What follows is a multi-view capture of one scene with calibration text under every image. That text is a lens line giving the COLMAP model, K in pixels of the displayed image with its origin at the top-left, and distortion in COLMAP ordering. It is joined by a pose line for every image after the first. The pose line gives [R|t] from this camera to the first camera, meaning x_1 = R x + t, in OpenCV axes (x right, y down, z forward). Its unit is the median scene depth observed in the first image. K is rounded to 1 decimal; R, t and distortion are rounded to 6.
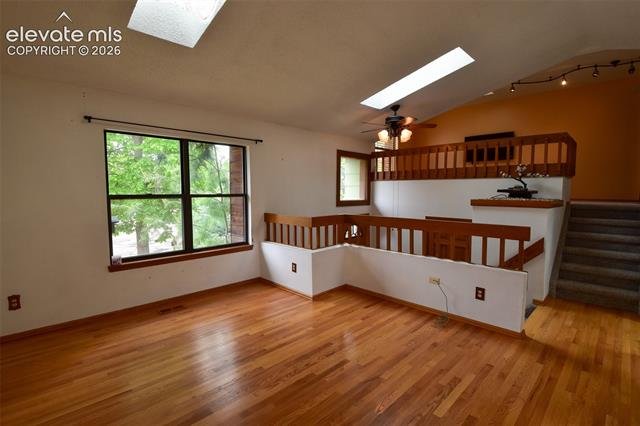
lens RADIAL K [[299.1, 0, 325.6], [0, 299.1, 212.9], [0, 0, 1]] dist [-0.008278, -0.014786]
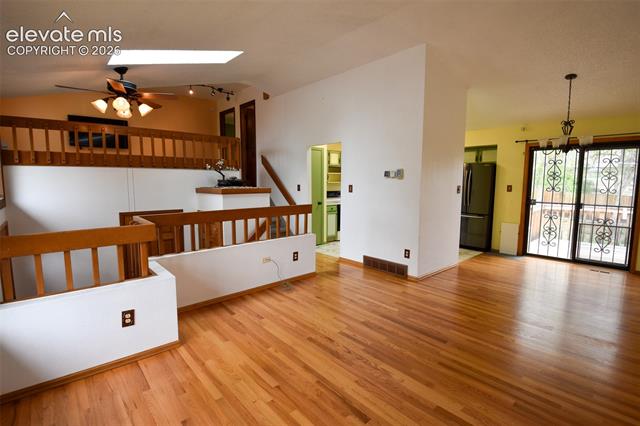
lens RADIAL K [[299.1, 0, 309.9], [0, 299.1, 214.8], [0, 0, 1]] dist [-0.008278, -0.014786]
pose [[0.085146, -0.112456, 0.990002, -0.693083], [0.073104, 0.991637, 0.106355, -0.050771], [-0.993683, 0.063317, 0.092655, 0.677322]]
